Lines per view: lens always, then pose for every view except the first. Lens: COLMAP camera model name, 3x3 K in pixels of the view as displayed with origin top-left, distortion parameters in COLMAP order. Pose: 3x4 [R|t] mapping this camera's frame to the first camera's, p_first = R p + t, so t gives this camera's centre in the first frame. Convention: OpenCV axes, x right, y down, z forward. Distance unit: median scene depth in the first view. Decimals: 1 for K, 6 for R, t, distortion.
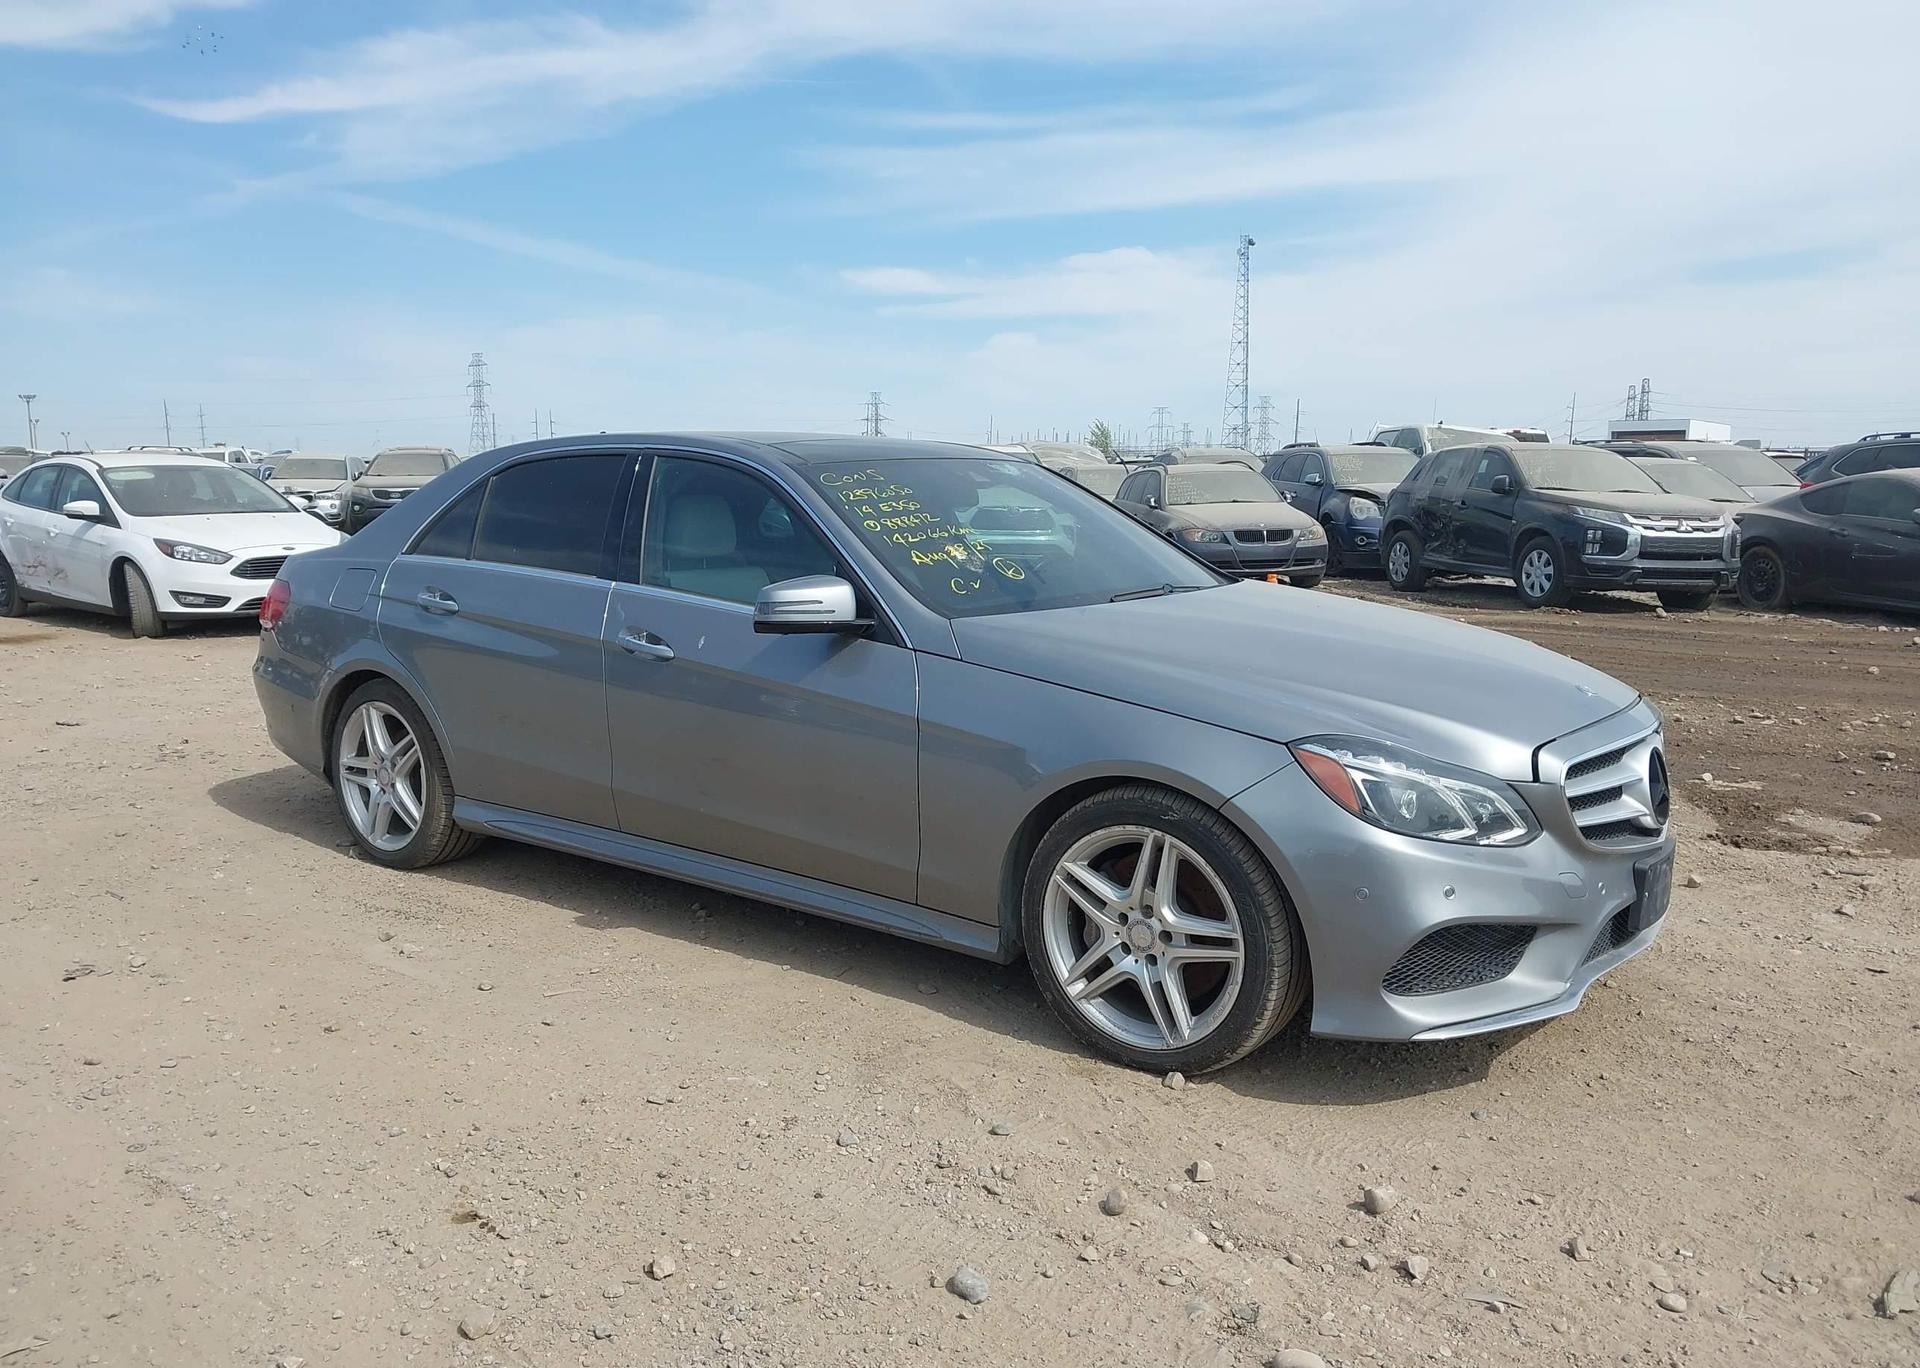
lens RADIAL K [[1562.7, 0, 953.5], [0, 1562.7, 684.3], [0, 0, 1]] dist [0.053519, -0.087082]
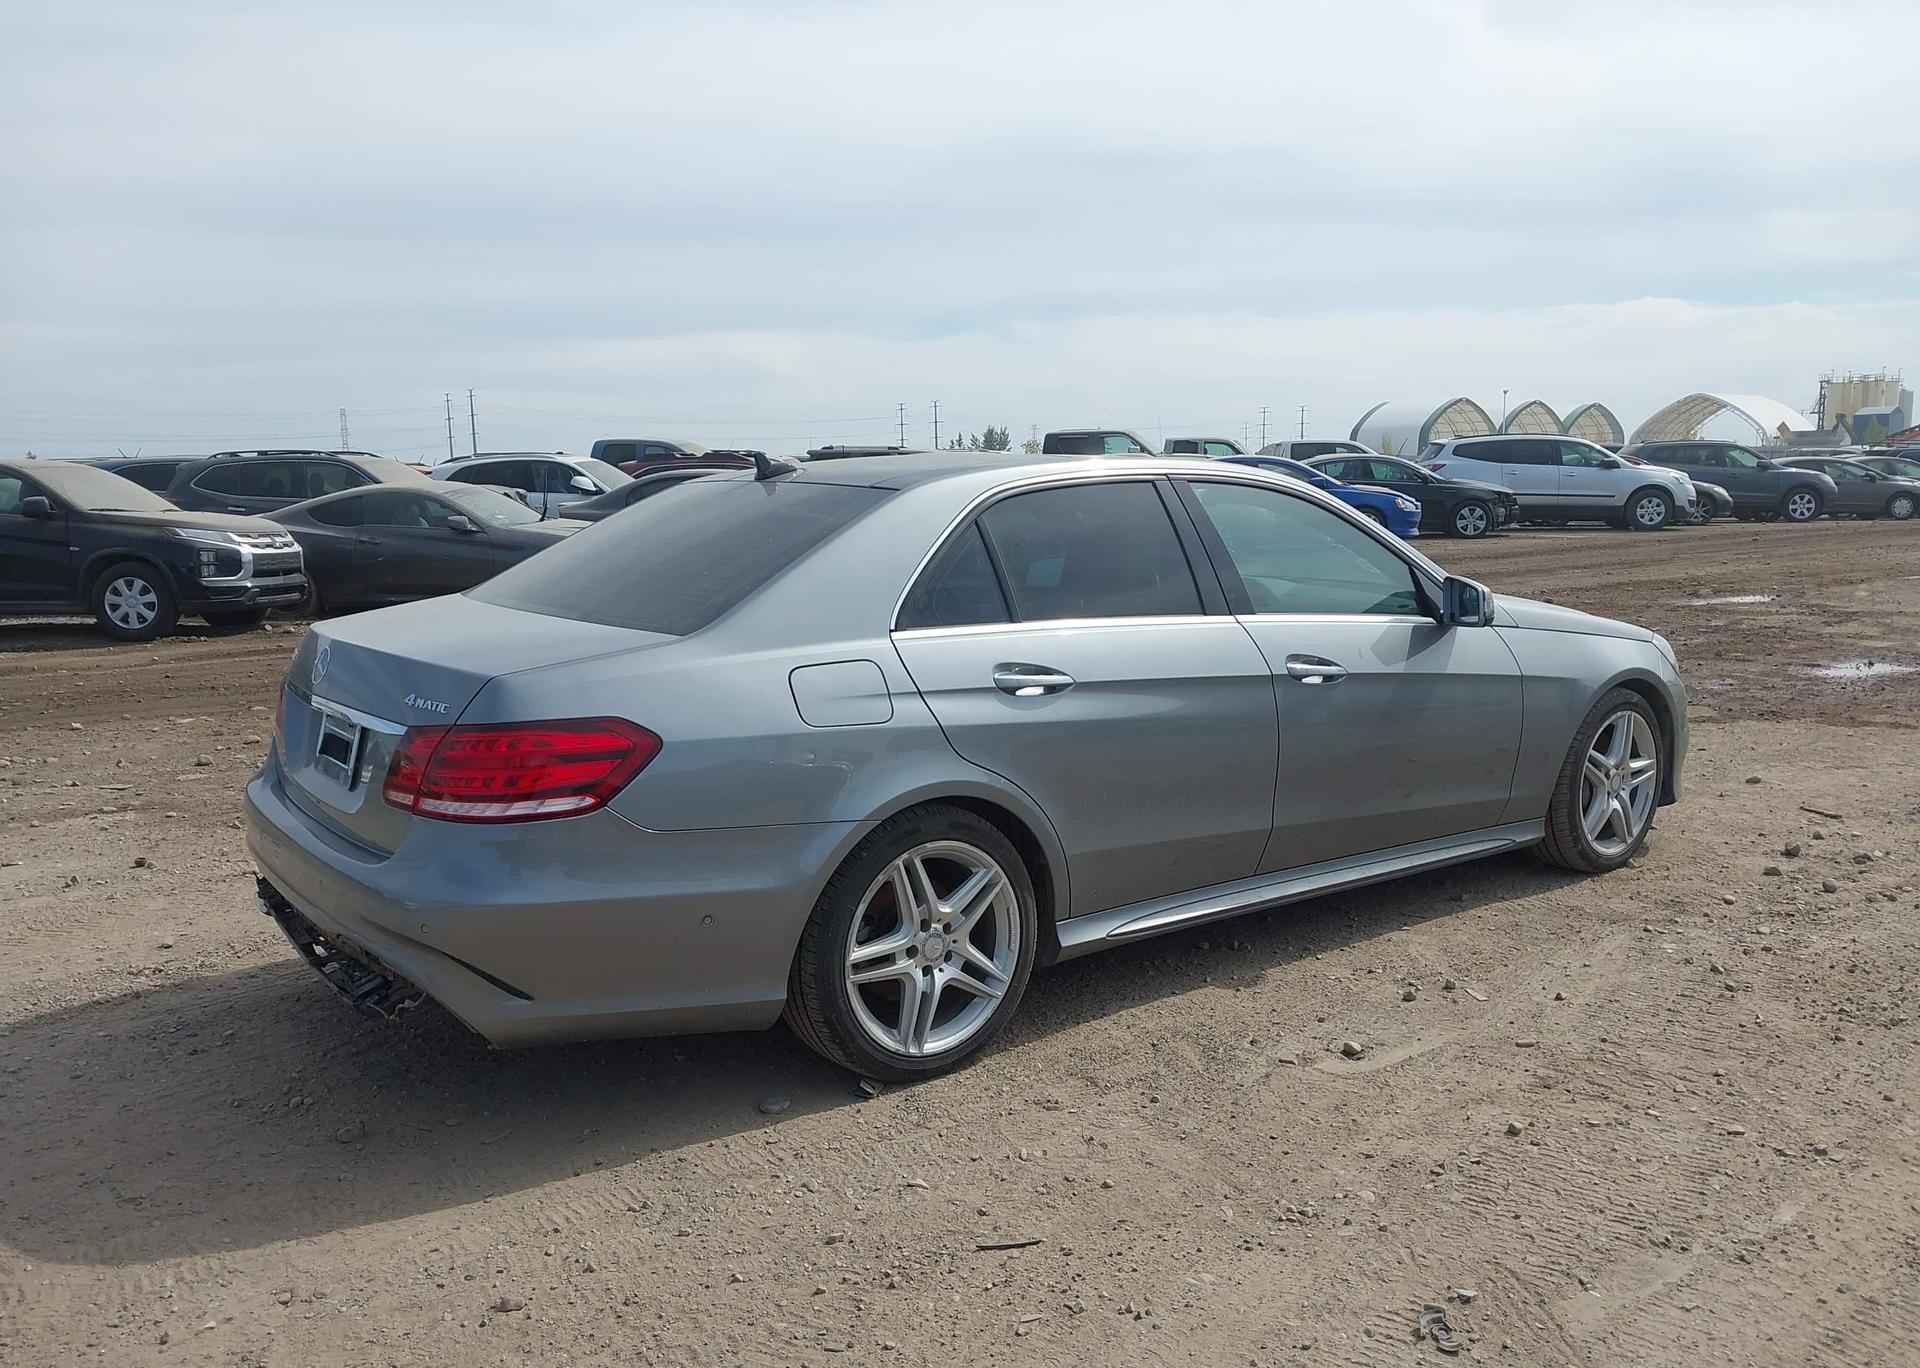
lens RADIAL K [[1562.7, 0, 961.7], [0, 1562.7, 678.9], [0, 0, 1]] dist [0.053519, -0.087082]
pose [[0.245771, -0.134326, 0.959976, -0.982601], [0.145782, 0.984210, 0.100395, -0.123079], [-0.958303, 0.115273, 0.261473, 0.773622]]
